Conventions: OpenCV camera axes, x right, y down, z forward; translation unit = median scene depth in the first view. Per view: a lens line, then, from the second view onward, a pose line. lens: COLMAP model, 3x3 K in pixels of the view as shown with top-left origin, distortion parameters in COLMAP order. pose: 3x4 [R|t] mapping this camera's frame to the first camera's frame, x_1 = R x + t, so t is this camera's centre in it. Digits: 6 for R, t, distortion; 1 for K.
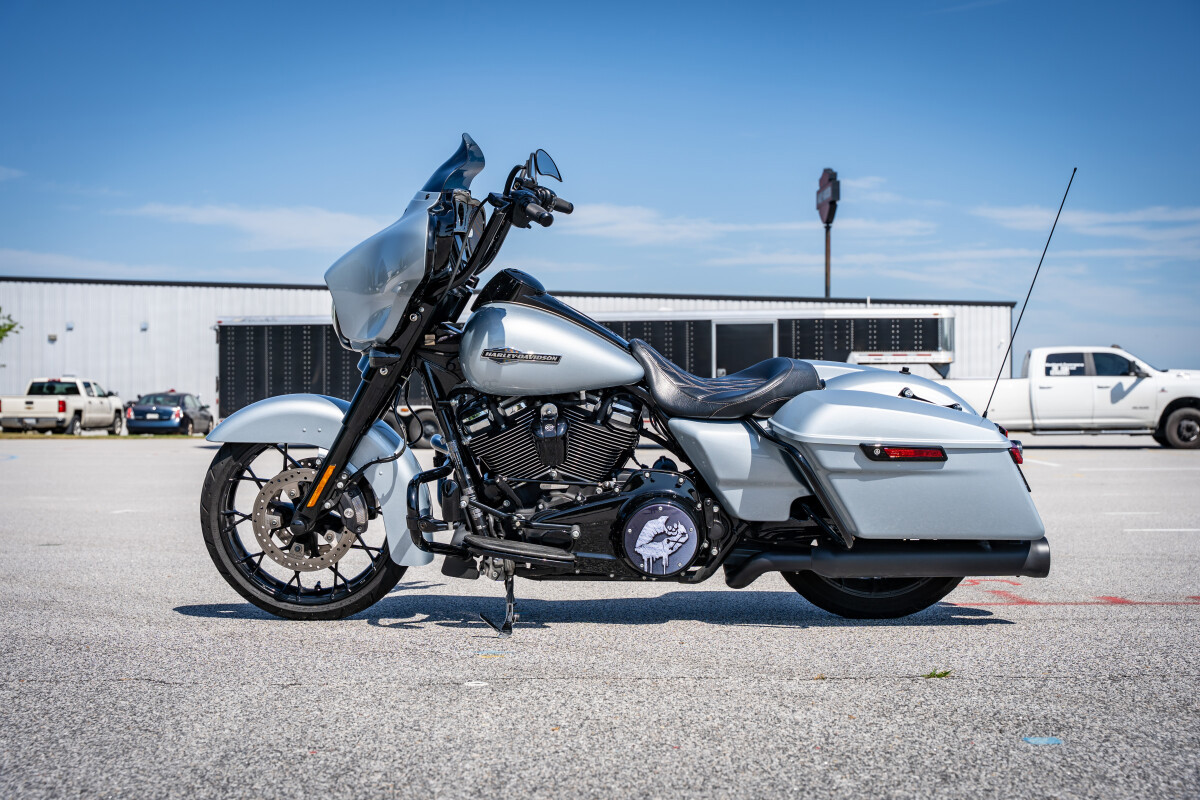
lens RADIAL K [[1547.9, 0, 599.6], [0, 1547.9, 399.8], [0, 0, 1]] dist [-0.002723, 0.000000]
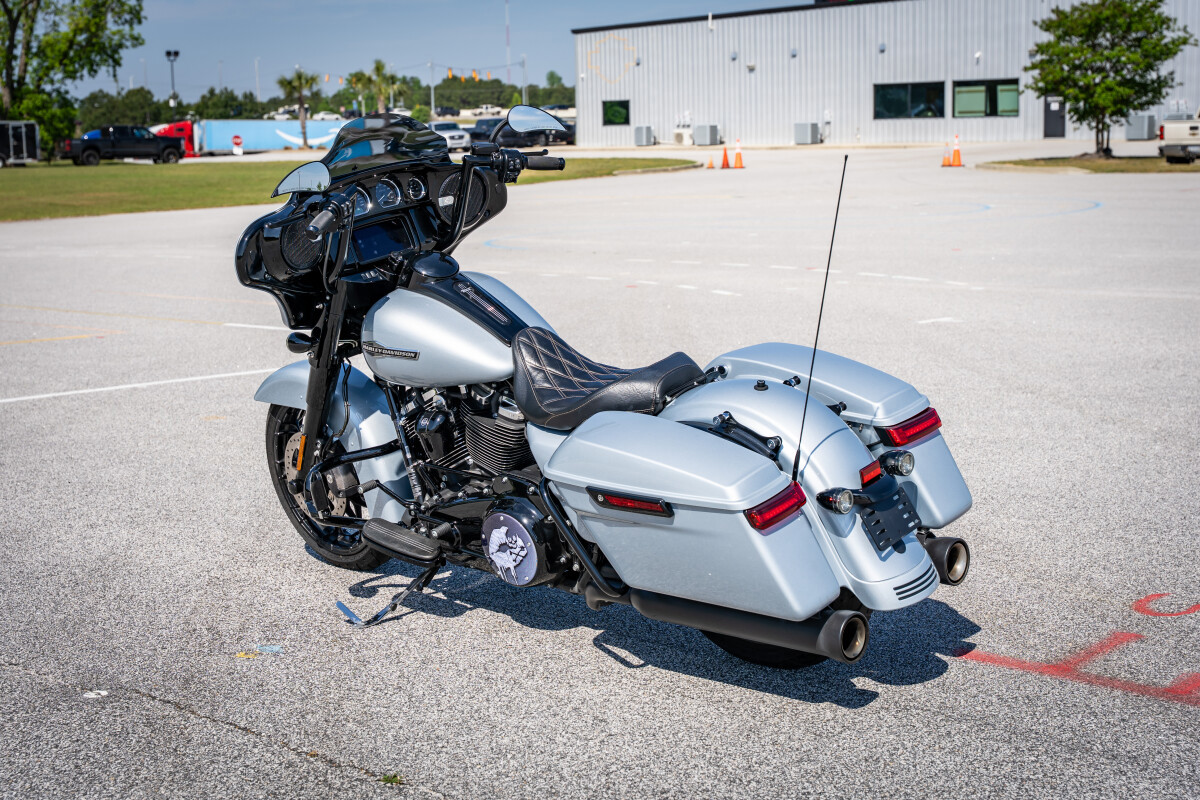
lens RADIAL K [[1750.3, 0, 600.2], [0, 1750.3, 399.3], [0, 0, 1]] dist [0.004567, 0.000000]
pose [[0.733153, 0.086846, -0.674496, 0.773064], [0.030038, 0.986709, 0.159696, -0.165014], [0.679400, -0.137342, 0.720800, 0.271376]]
